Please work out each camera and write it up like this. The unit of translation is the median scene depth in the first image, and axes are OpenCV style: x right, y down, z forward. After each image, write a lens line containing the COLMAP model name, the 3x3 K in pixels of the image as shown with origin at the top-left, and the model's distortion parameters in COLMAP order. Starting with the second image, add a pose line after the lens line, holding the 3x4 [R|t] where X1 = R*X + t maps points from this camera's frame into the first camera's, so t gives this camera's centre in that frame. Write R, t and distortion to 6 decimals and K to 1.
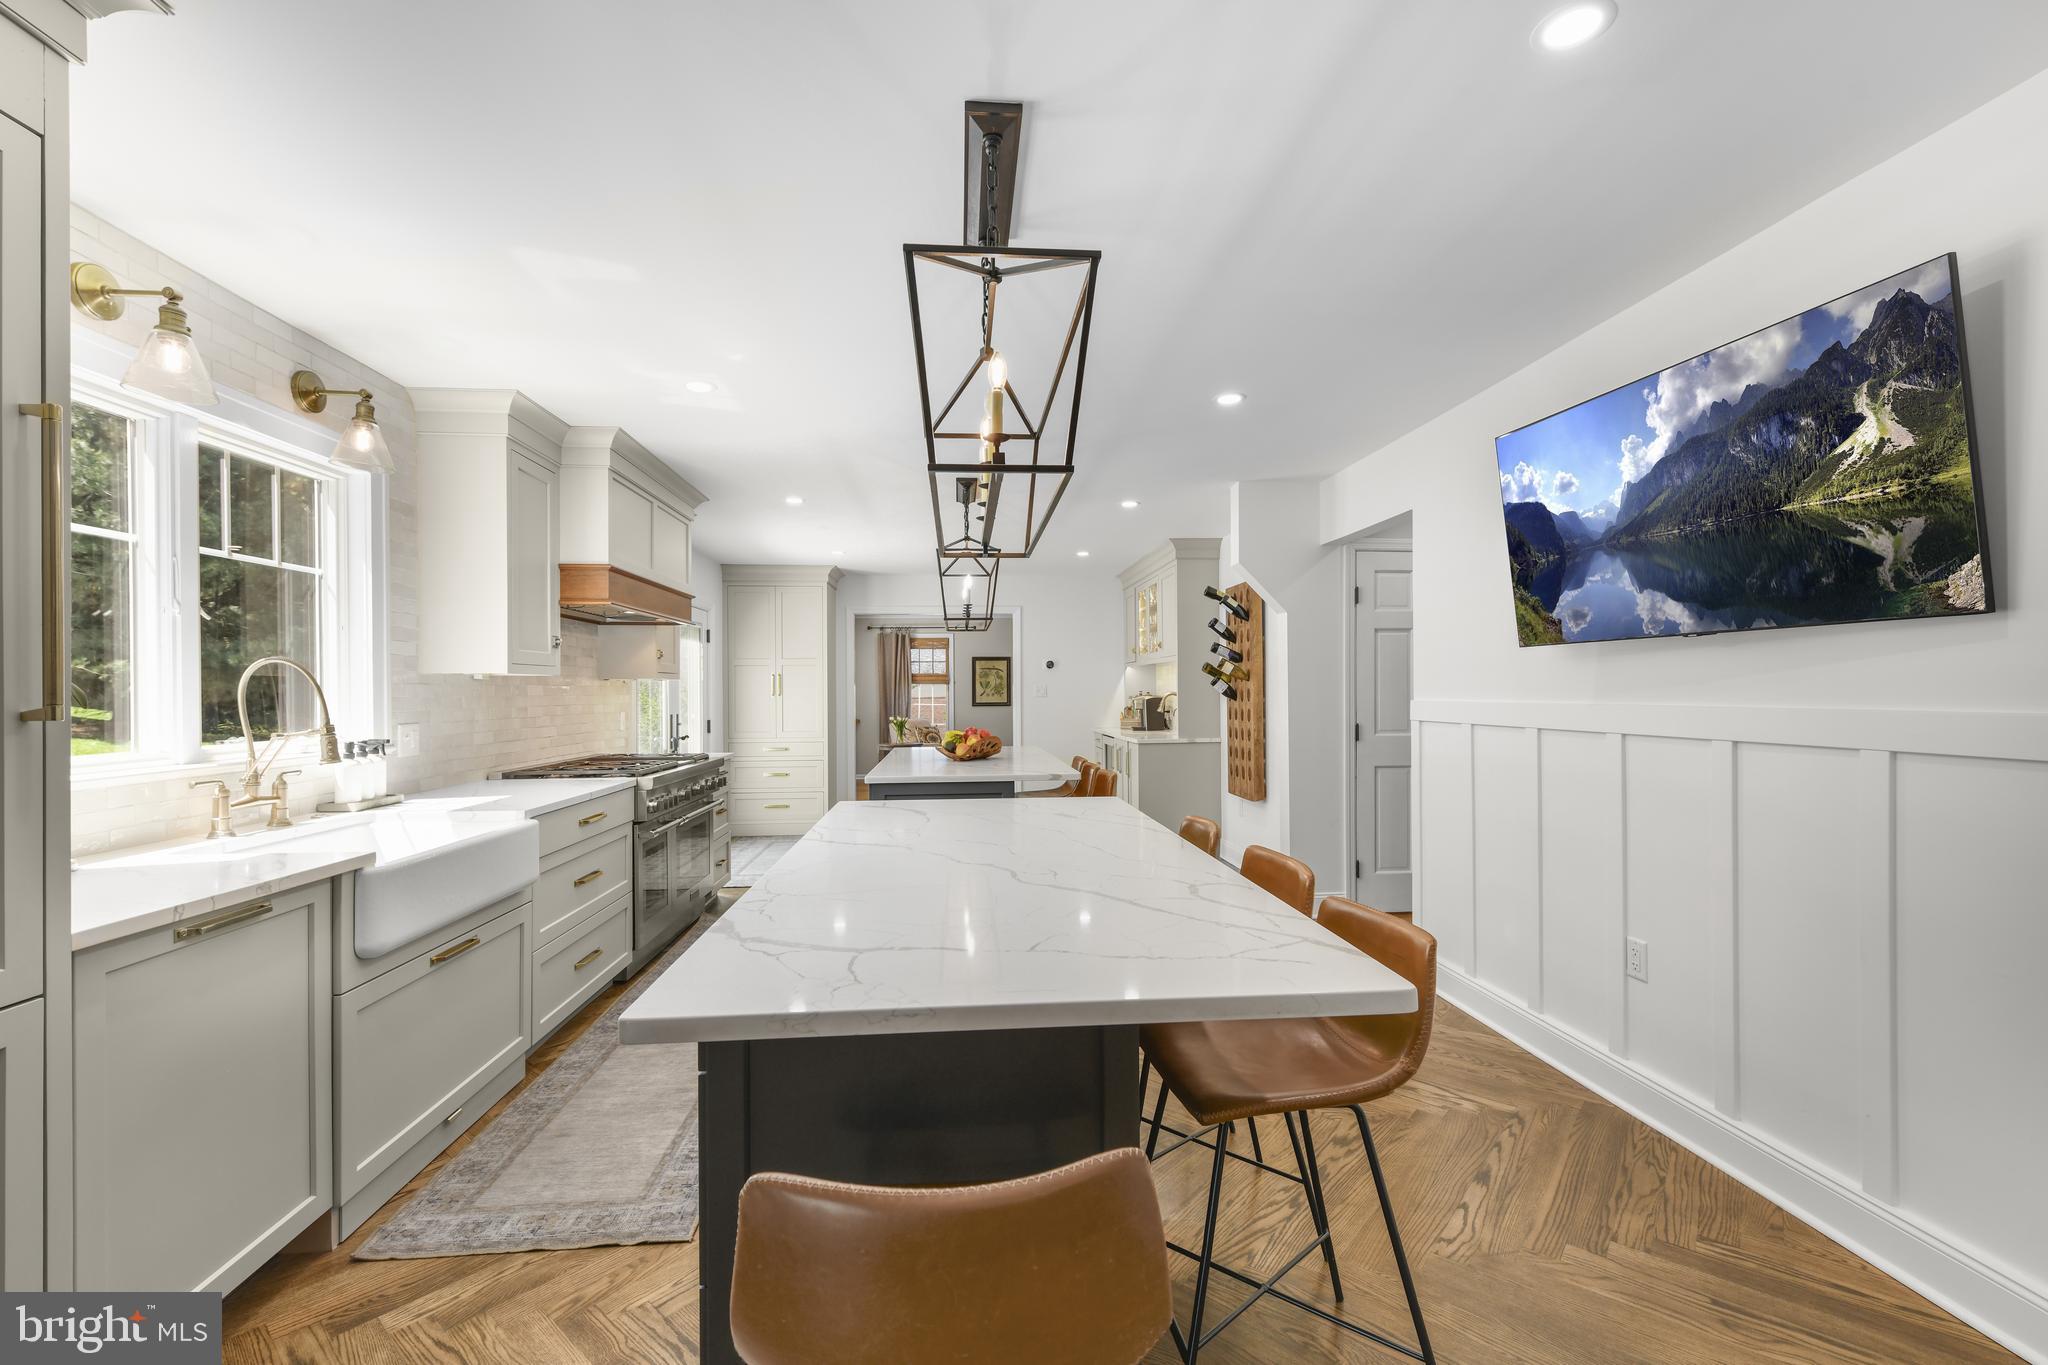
lens RADIAL K [[865.5, 0, 1023.2], [0, 865.5, 690.9], [0, 0, 1]] dist [0.003044, 0.000358]
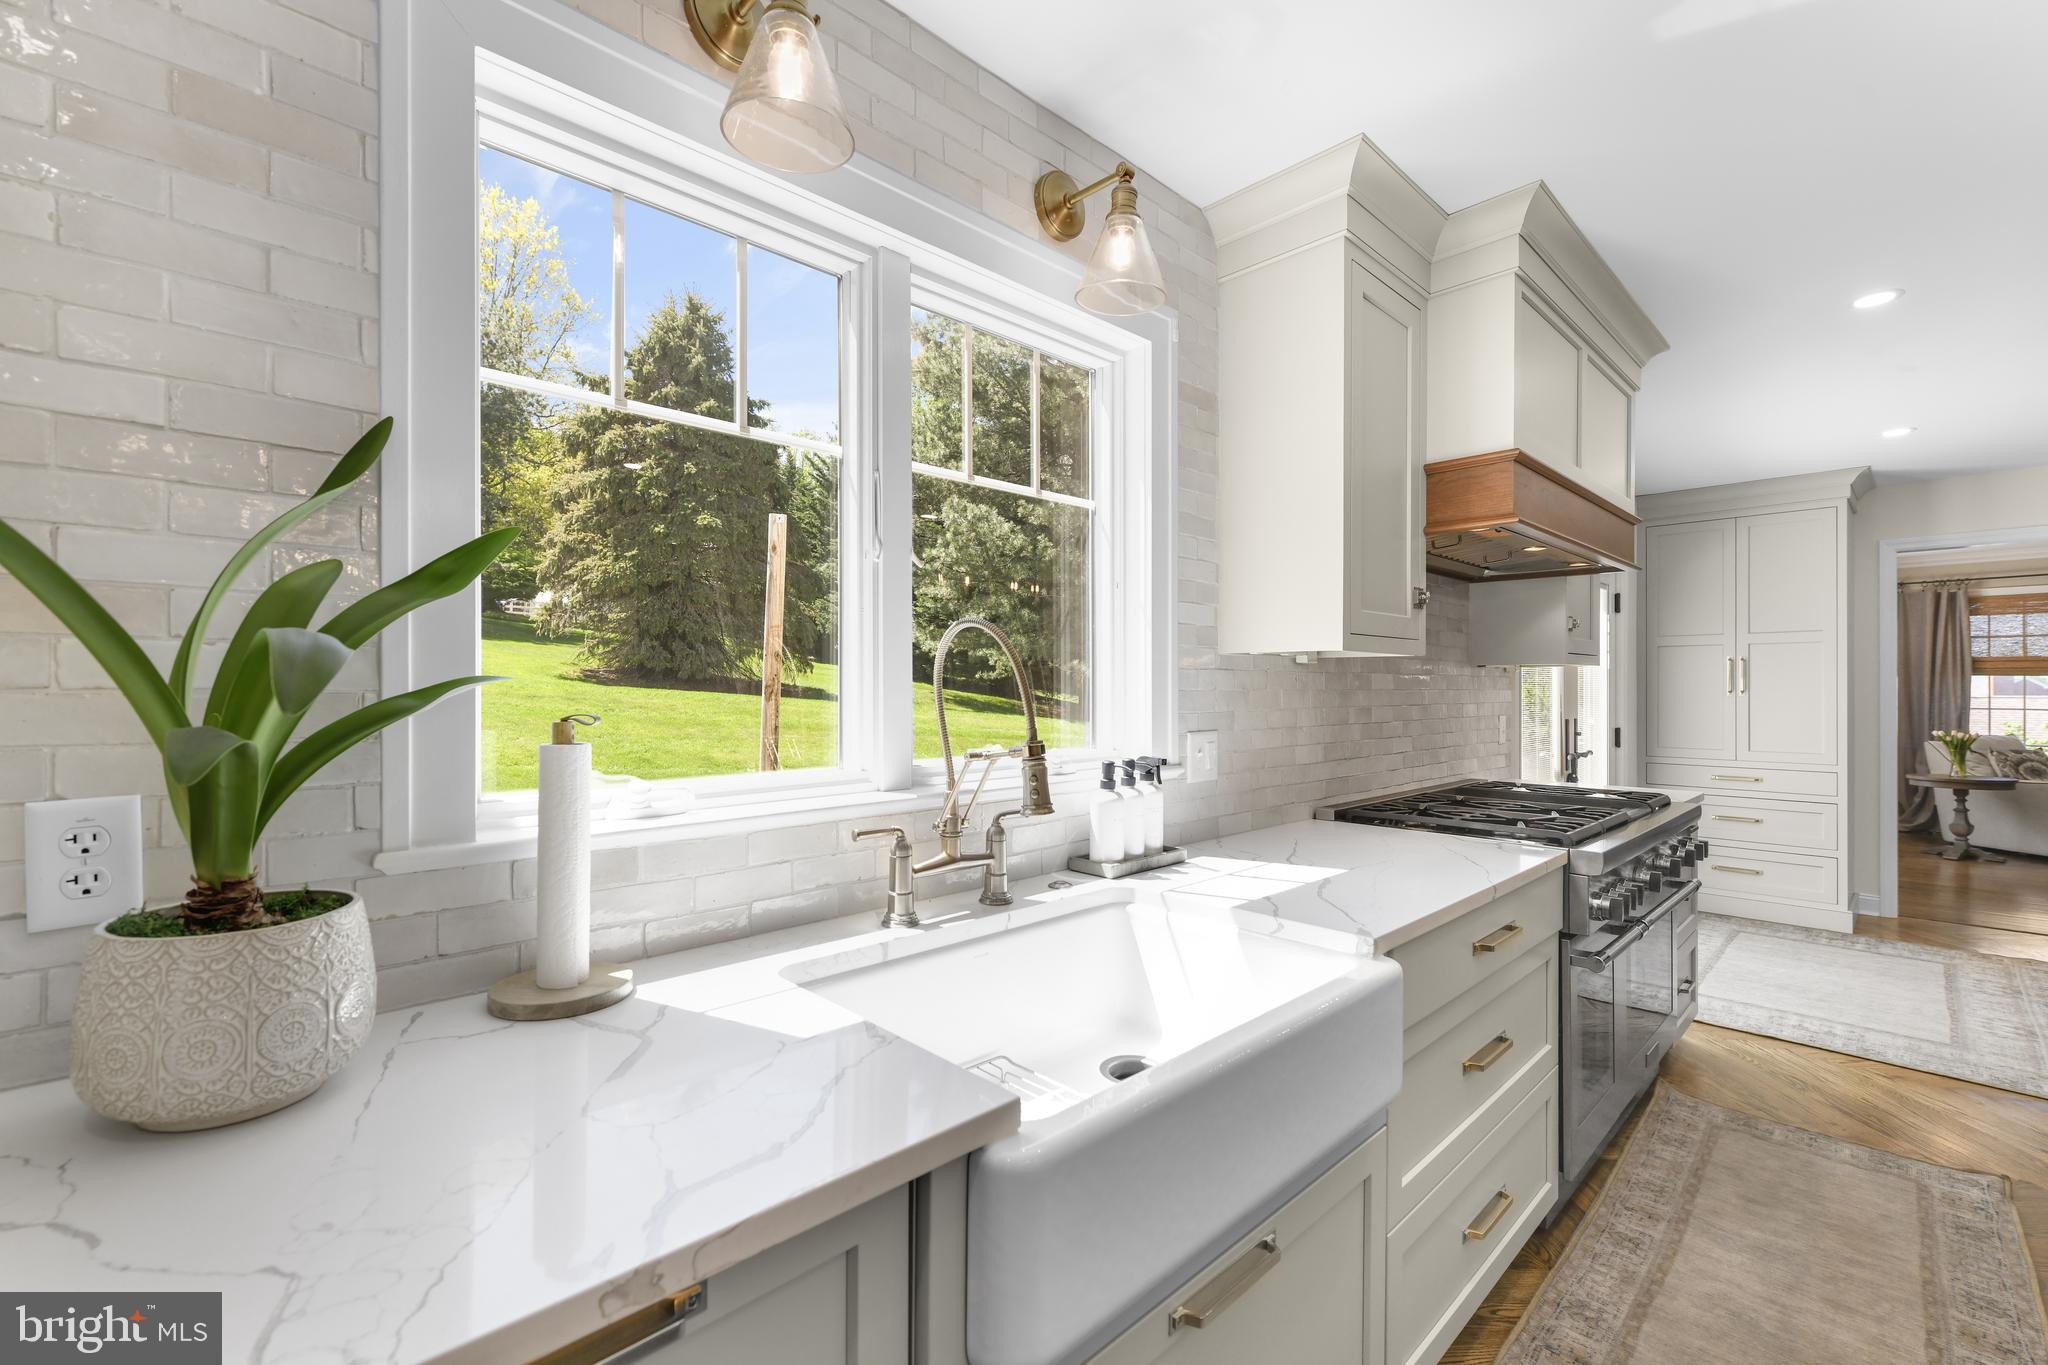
lens RADIAL K [[865.5, 0, 1026.0], [0, 865.5, 687.5], [0, 0, 1]] dist [0.003044, 0.000358]
pose [[0.629946, 0.008032, -0.776597, -0.253219], [-0.005290, 0.999968, 0.006051, 0.001874], [0.776621, 0.000297, 0.629968, 0.427424]]
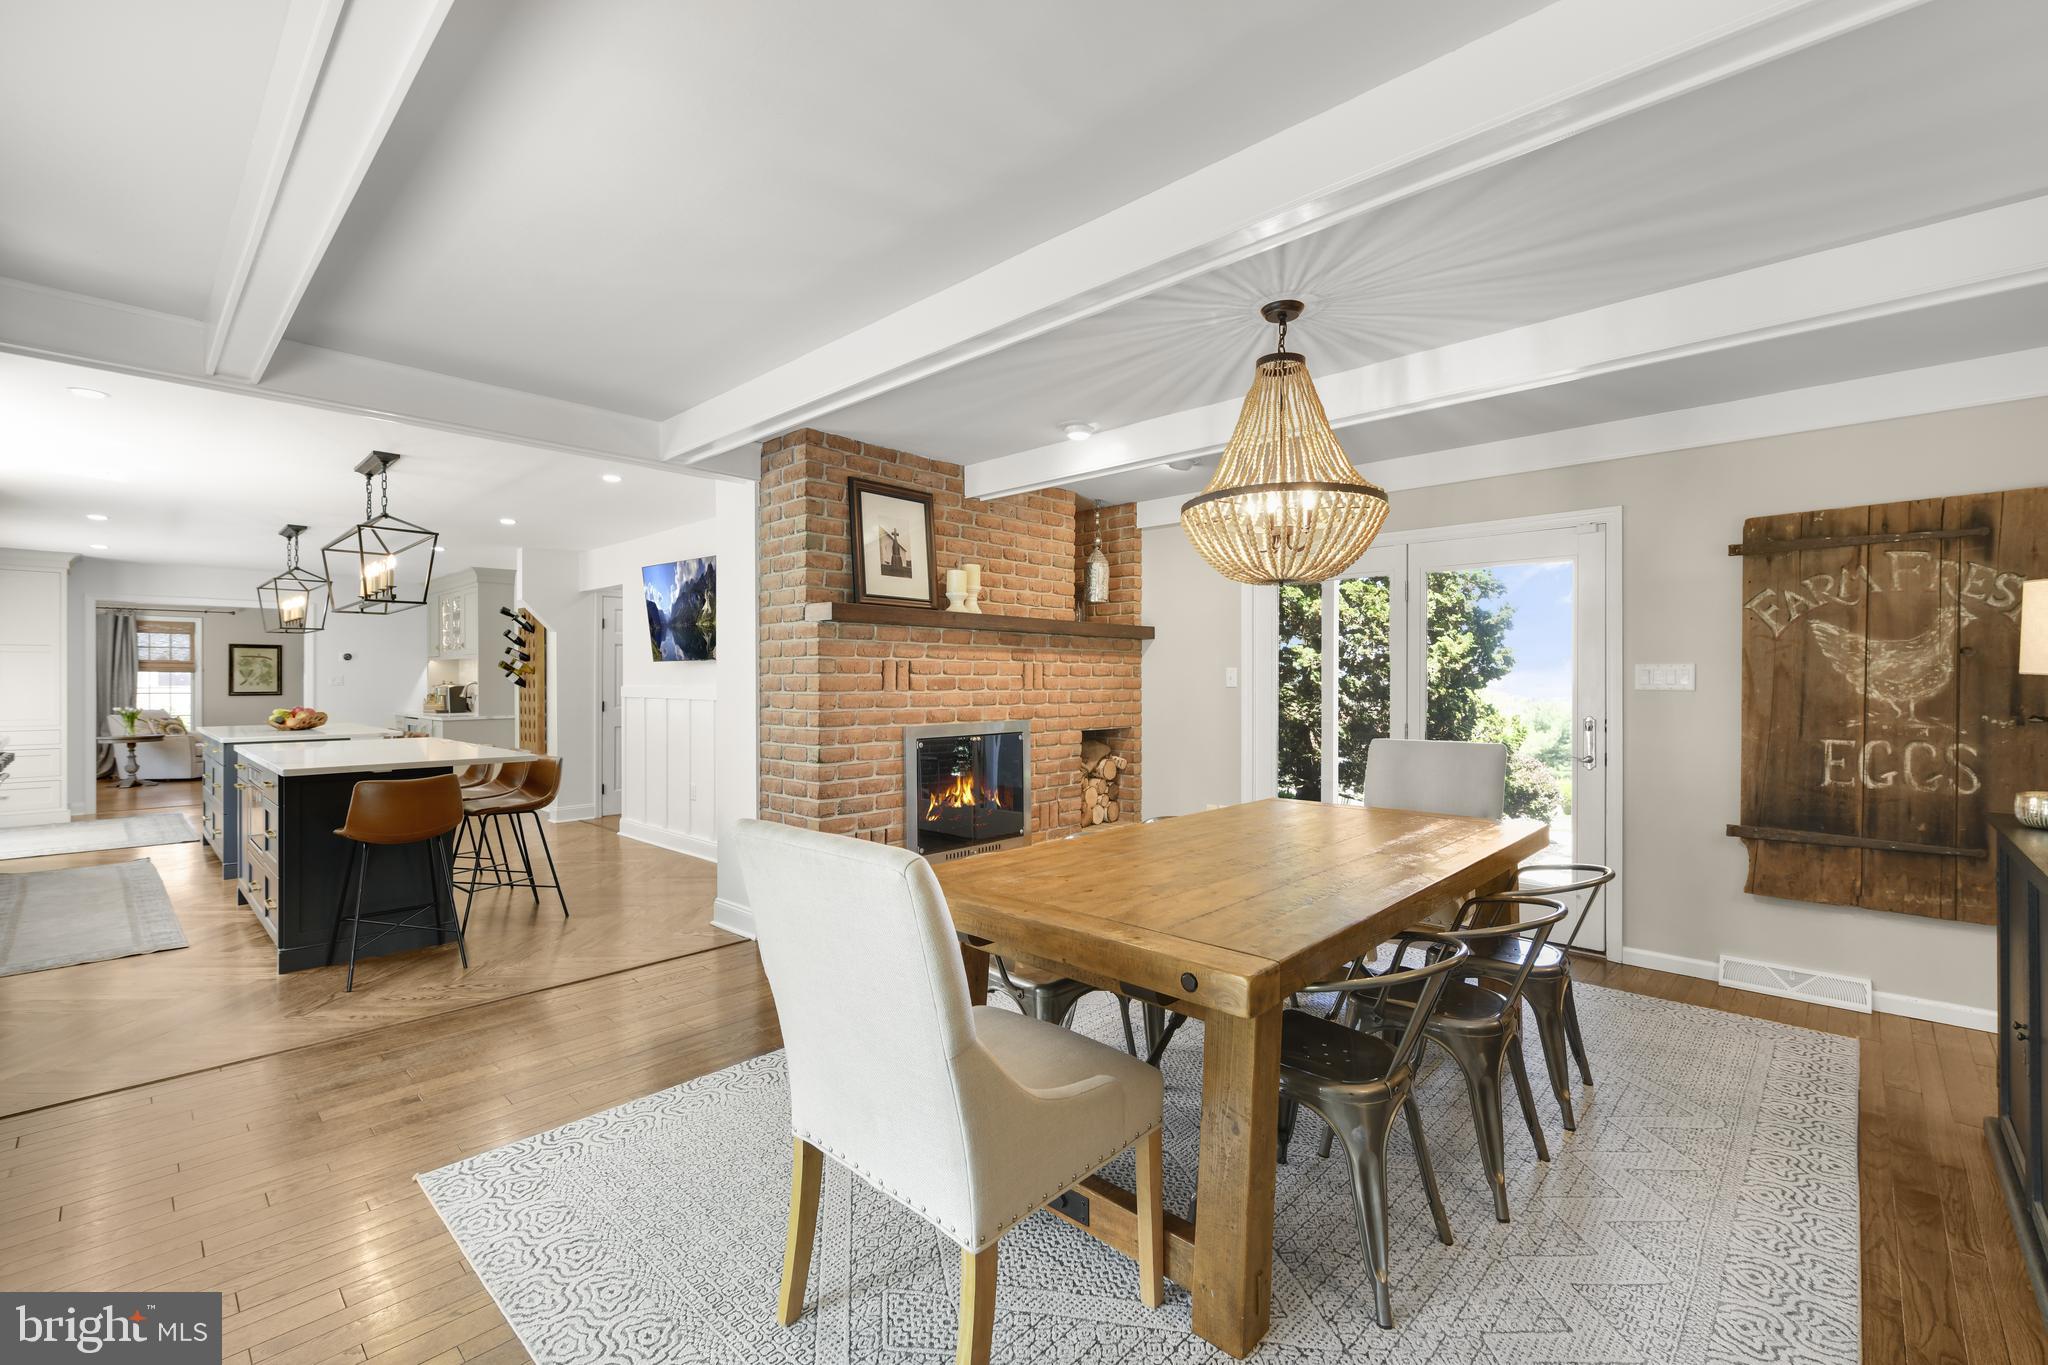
lens RADIAL K [[865.5, 0, 1022.9], [0, 865.5, 681.6], [0, 0, 1]] dist [0.003044, 0.000358]
pose [[0.744596, 0.007627, 0.667471, -0.157096], [-0.006443, 0.999970, -0.004239, 0.002565], [-0.667484, -0.001144, 0.744623, -0.992122]]
